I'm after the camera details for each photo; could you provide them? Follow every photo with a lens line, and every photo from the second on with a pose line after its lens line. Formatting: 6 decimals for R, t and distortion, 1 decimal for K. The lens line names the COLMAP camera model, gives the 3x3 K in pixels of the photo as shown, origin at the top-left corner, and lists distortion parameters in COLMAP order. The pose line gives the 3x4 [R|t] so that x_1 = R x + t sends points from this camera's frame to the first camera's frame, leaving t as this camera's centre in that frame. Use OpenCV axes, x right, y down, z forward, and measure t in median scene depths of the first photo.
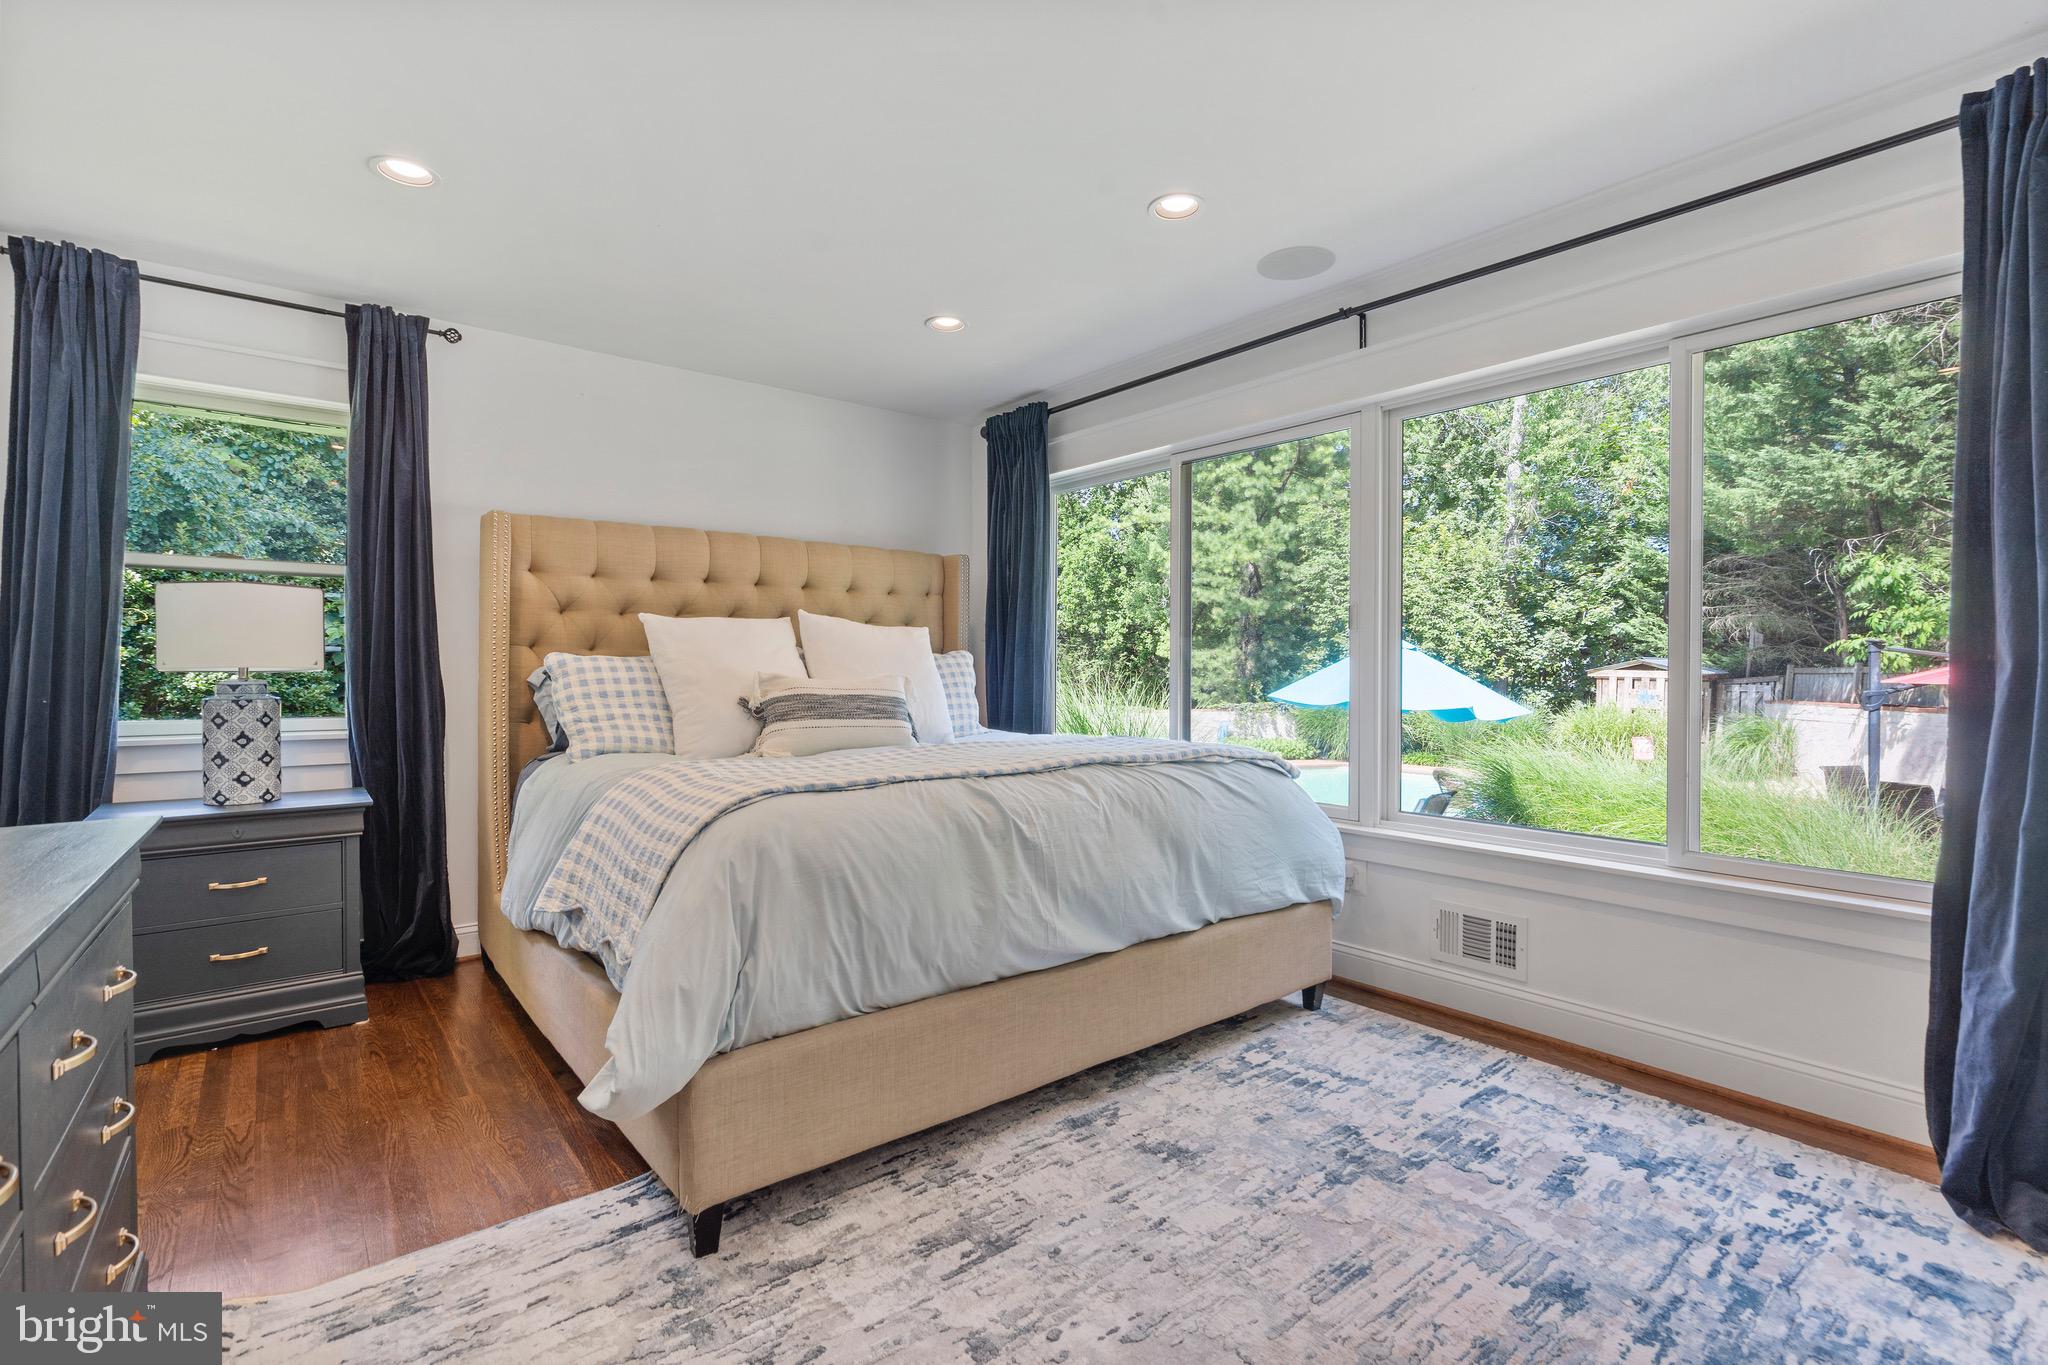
lens RADIAL K [[939.1, 0, 1024.0], [0, 939.1, 682.5], [0, 0, 1]] dist [-0.005718, -0.000794]
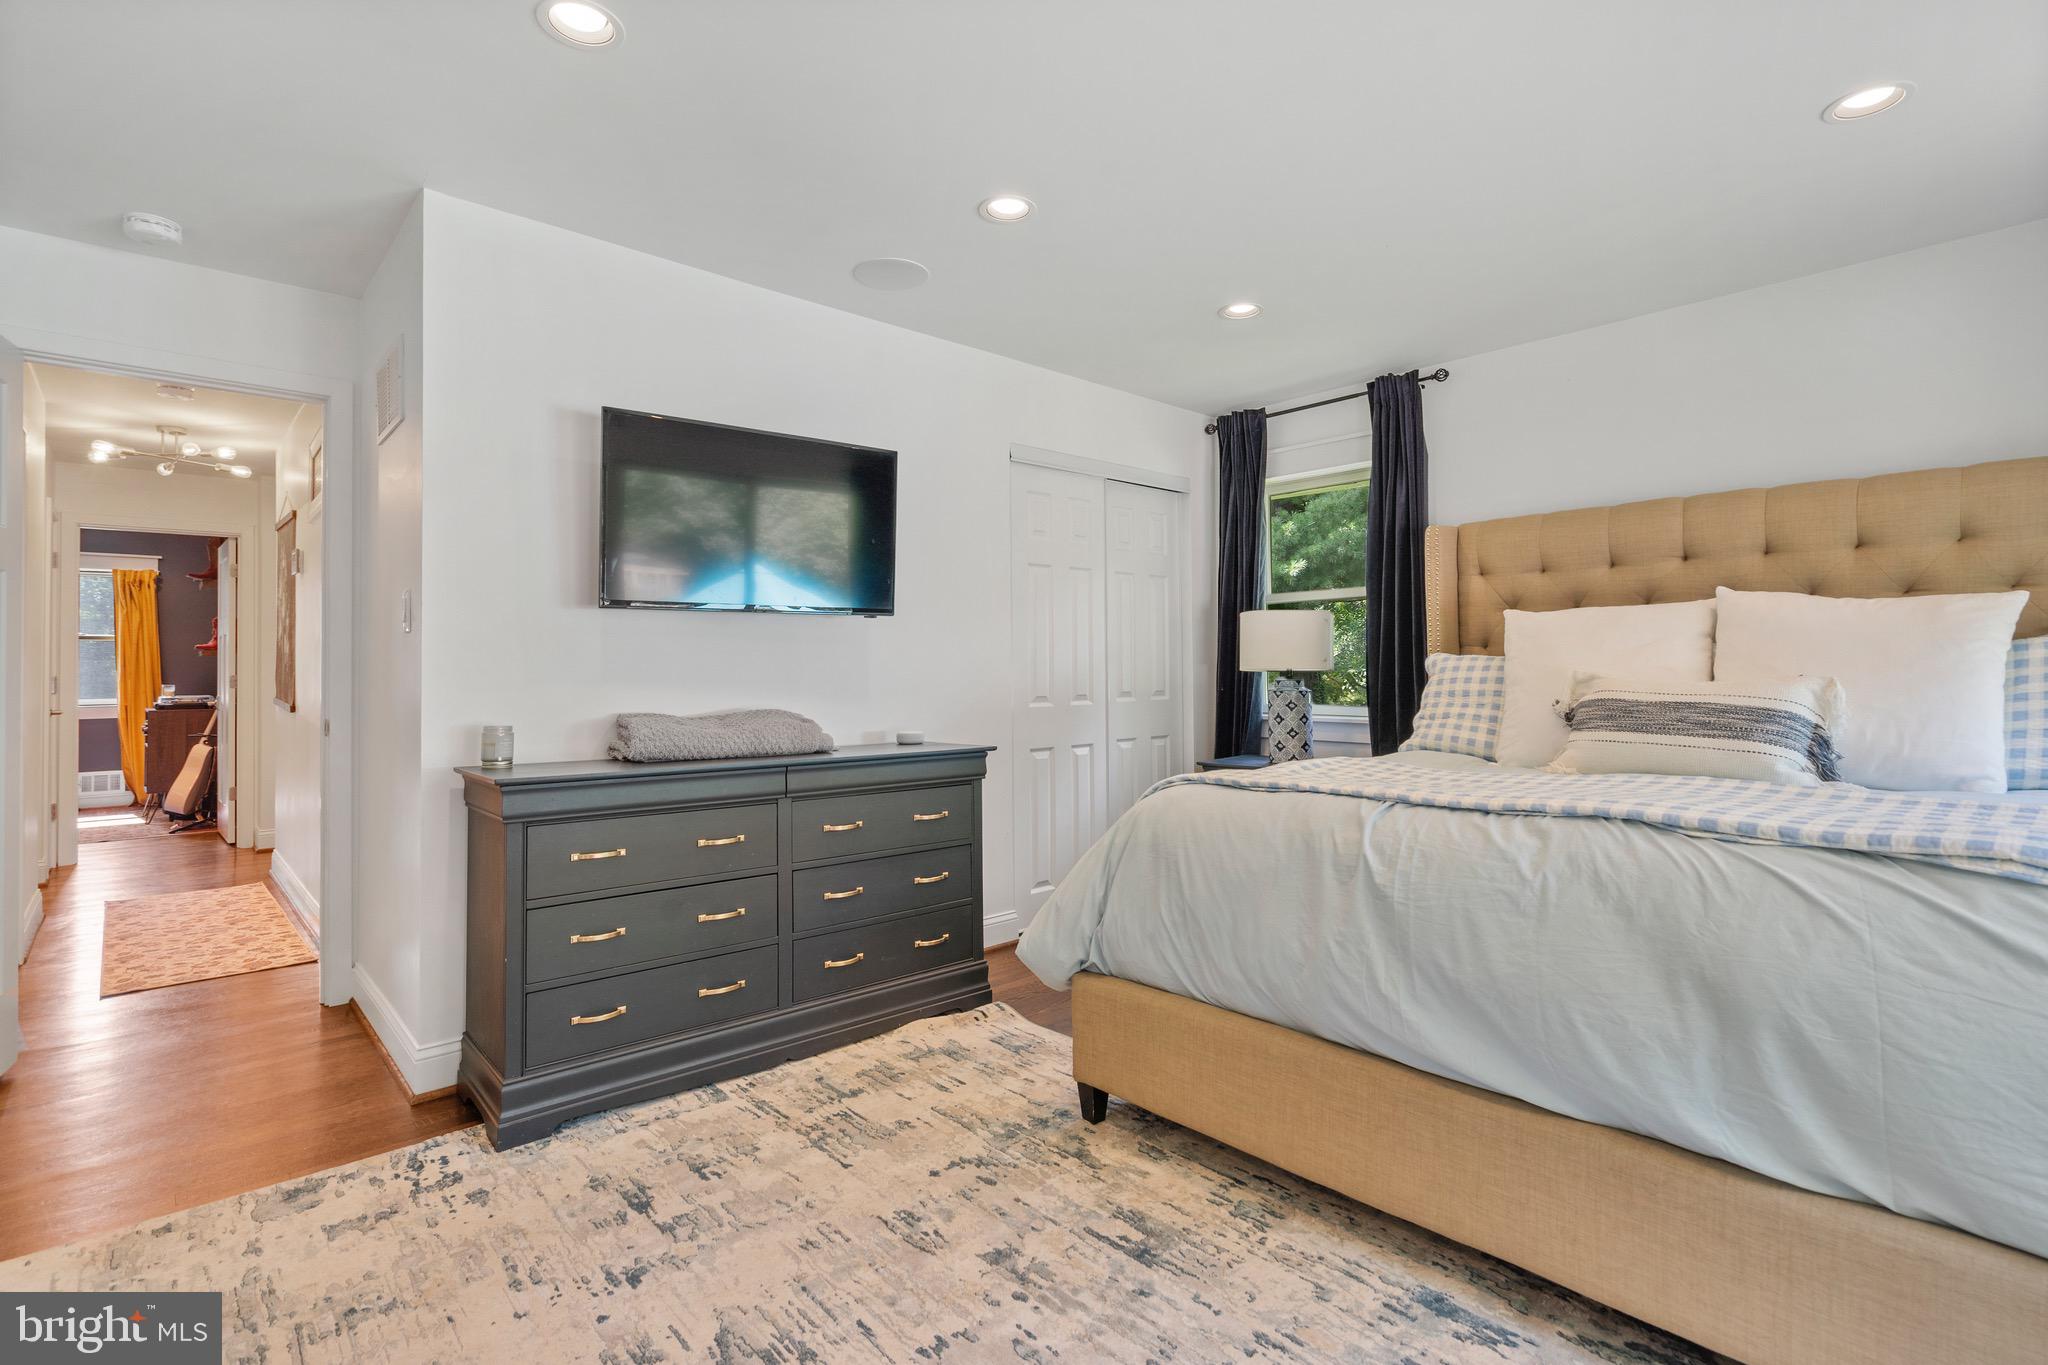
lens RADIAL K [[978.3, 0, 1024.7], [0, 978.3, 639.4], [0, 0, 1]] dist [0.001039, -0.000121]
pose [[0.054719, -0.031981, -0.997990, 0.773881], [-0.006086, 0.999458, -0.032361, -0.011244], [0.998483, 0.007845, 0.054495, 0.619003]]
